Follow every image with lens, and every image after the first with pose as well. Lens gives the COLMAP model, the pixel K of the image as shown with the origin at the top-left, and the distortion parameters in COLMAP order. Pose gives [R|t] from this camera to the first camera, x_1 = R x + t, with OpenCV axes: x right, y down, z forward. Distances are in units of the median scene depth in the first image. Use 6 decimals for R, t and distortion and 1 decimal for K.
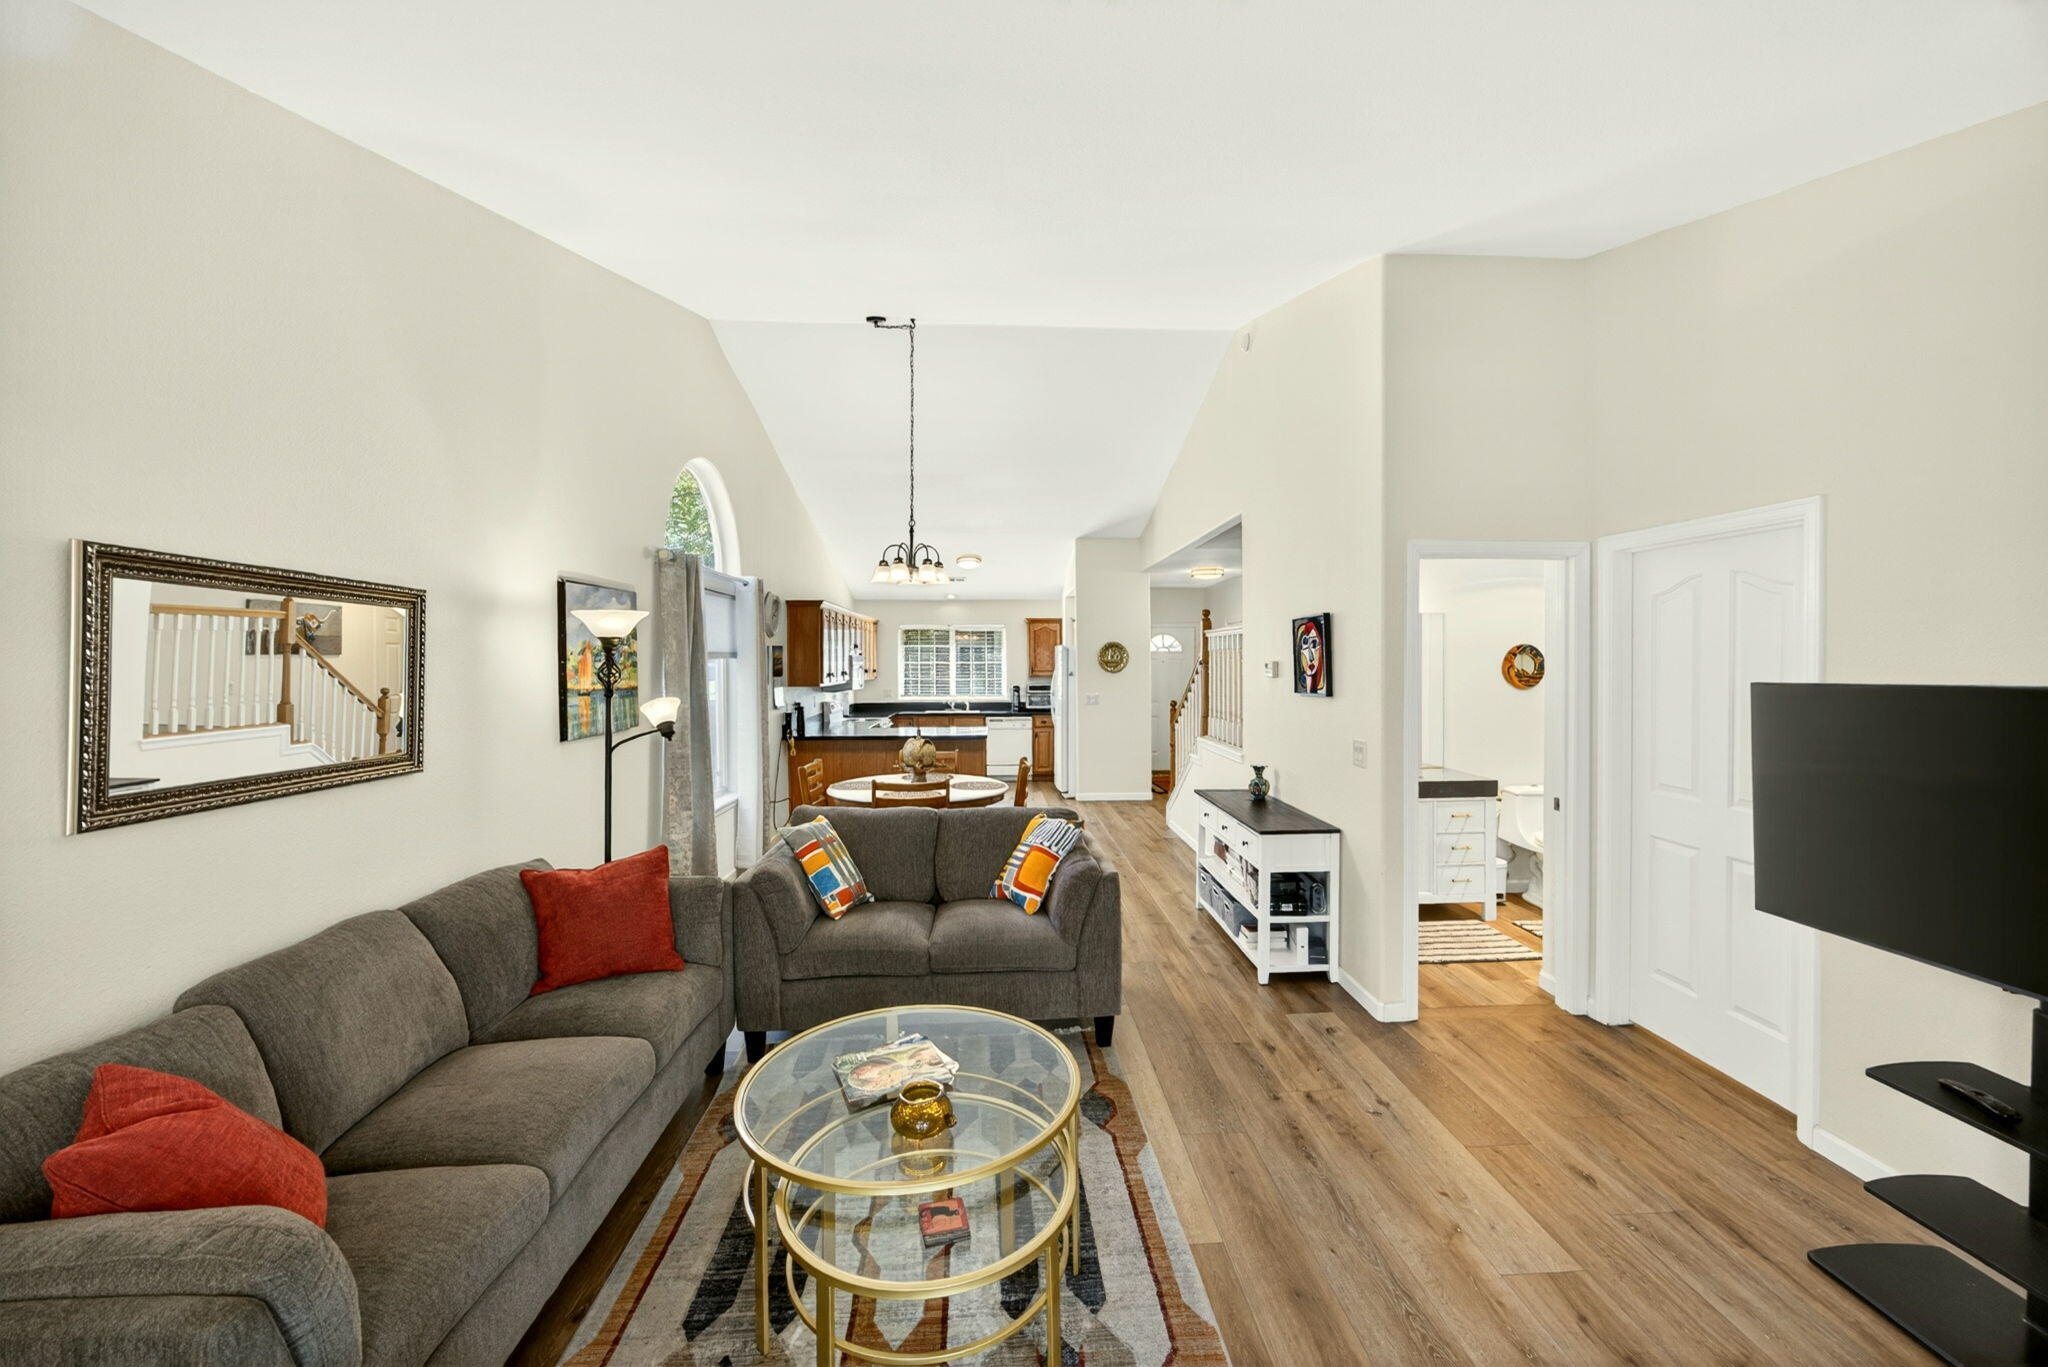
lens RADIAL K [[800.1, 0, 1021.7], [0, 800.1, 664.6], [0, 0, 1]] dist [-0.020649, 0.006111]
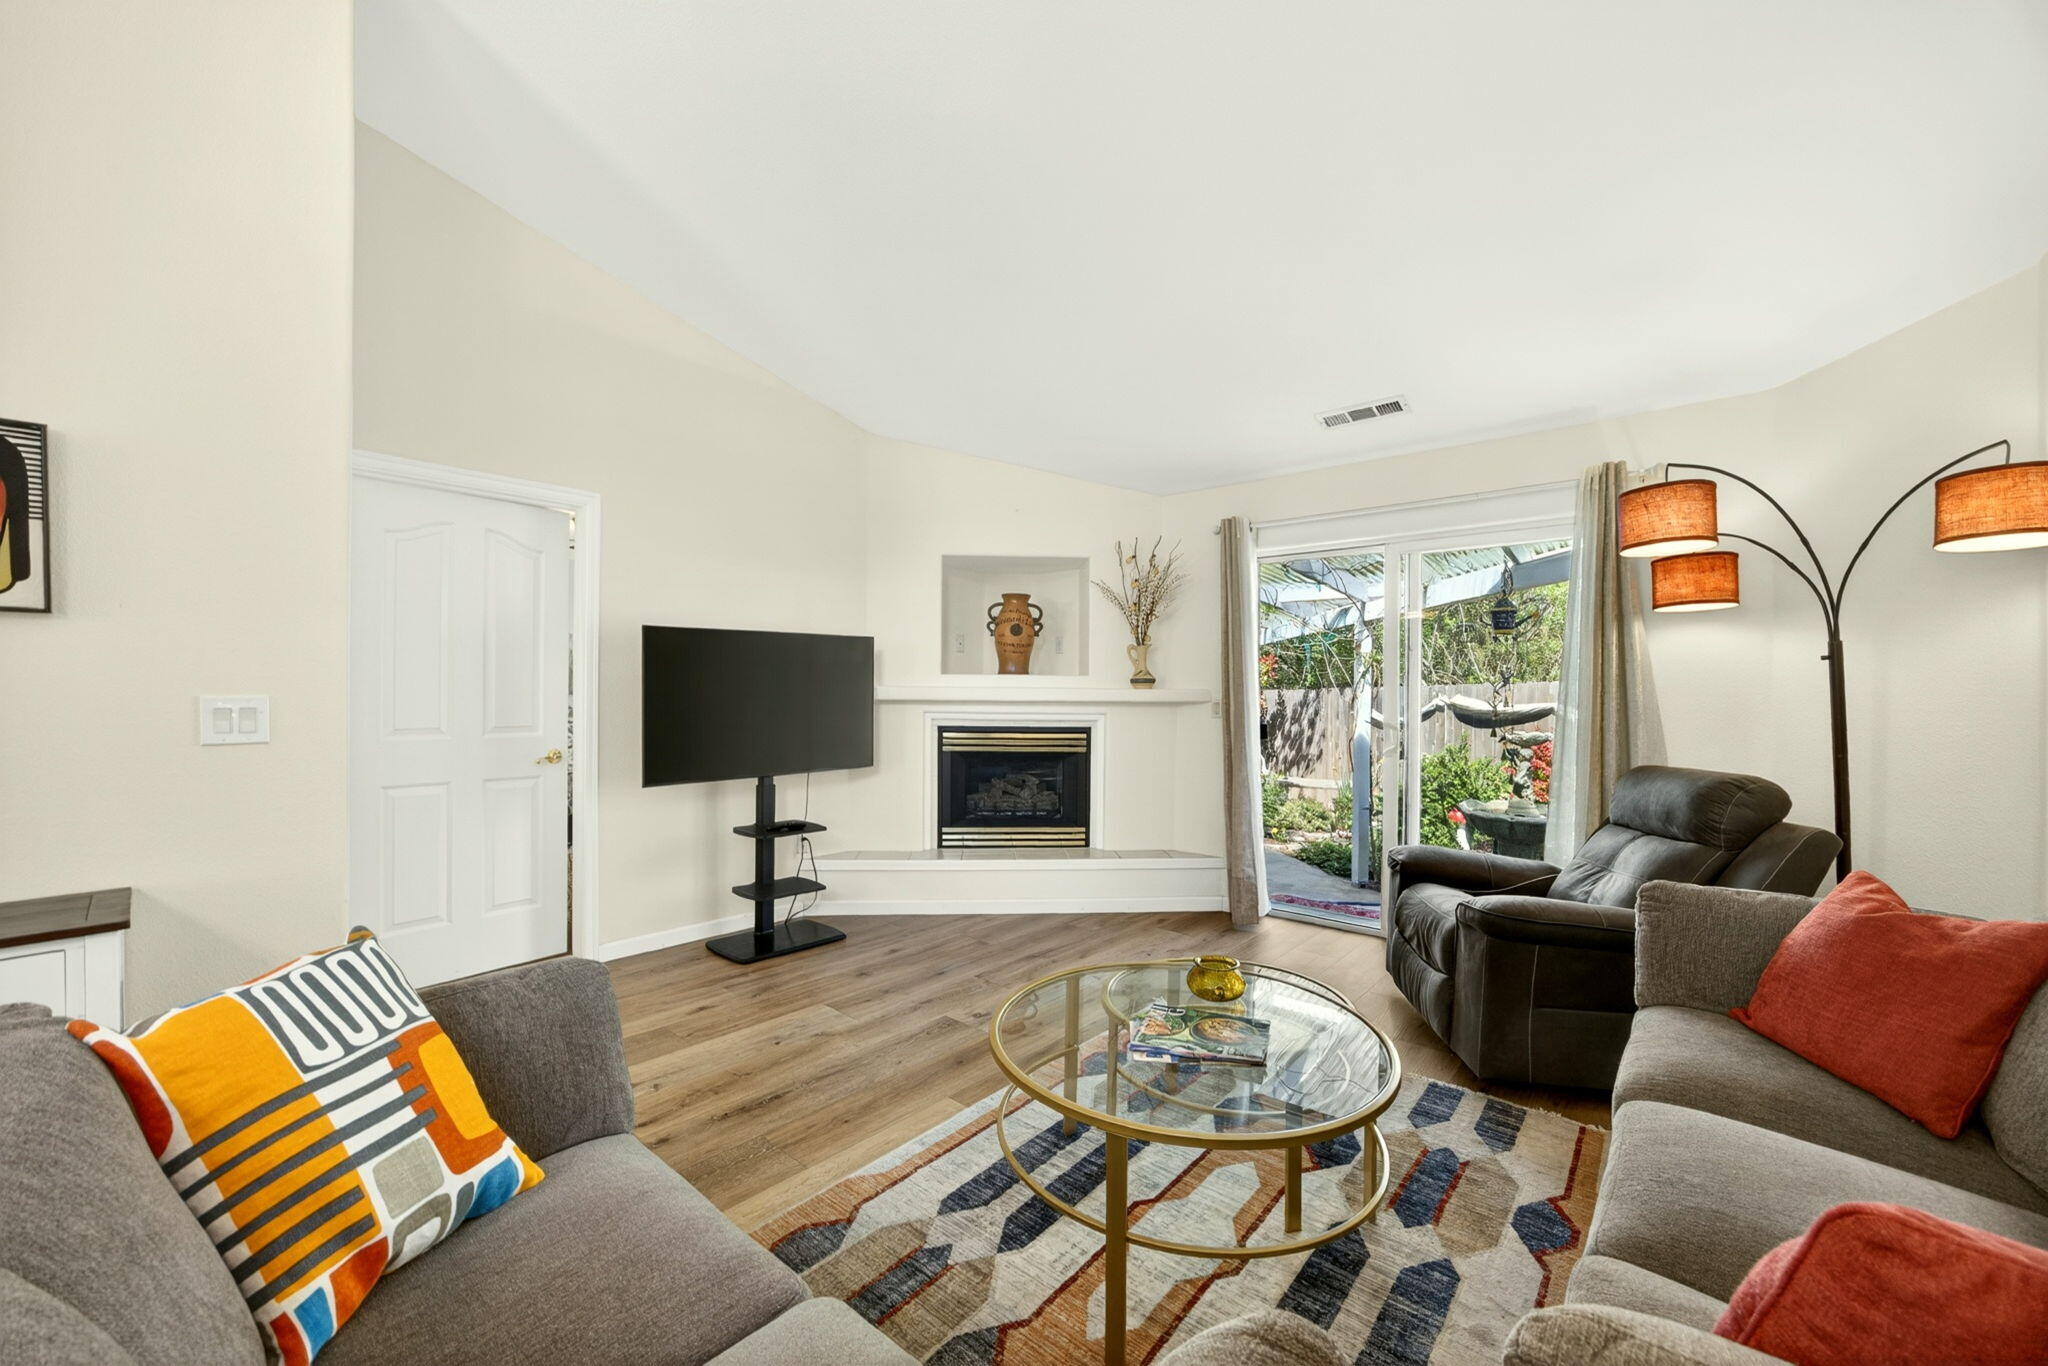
lens RADIAL K [[800.1, 0, 1031.8], [0, 800.1, 690.6], [0, 0, 1]] dist [-0.020649, 0.006111]
pose [[-0.735958, -0.000050, 0.677027, -0.592697], [0.000177, 1.000000, 0.000267, 0.151980], [-0.677027, 0.000316, -0.735958, 1.735189]]
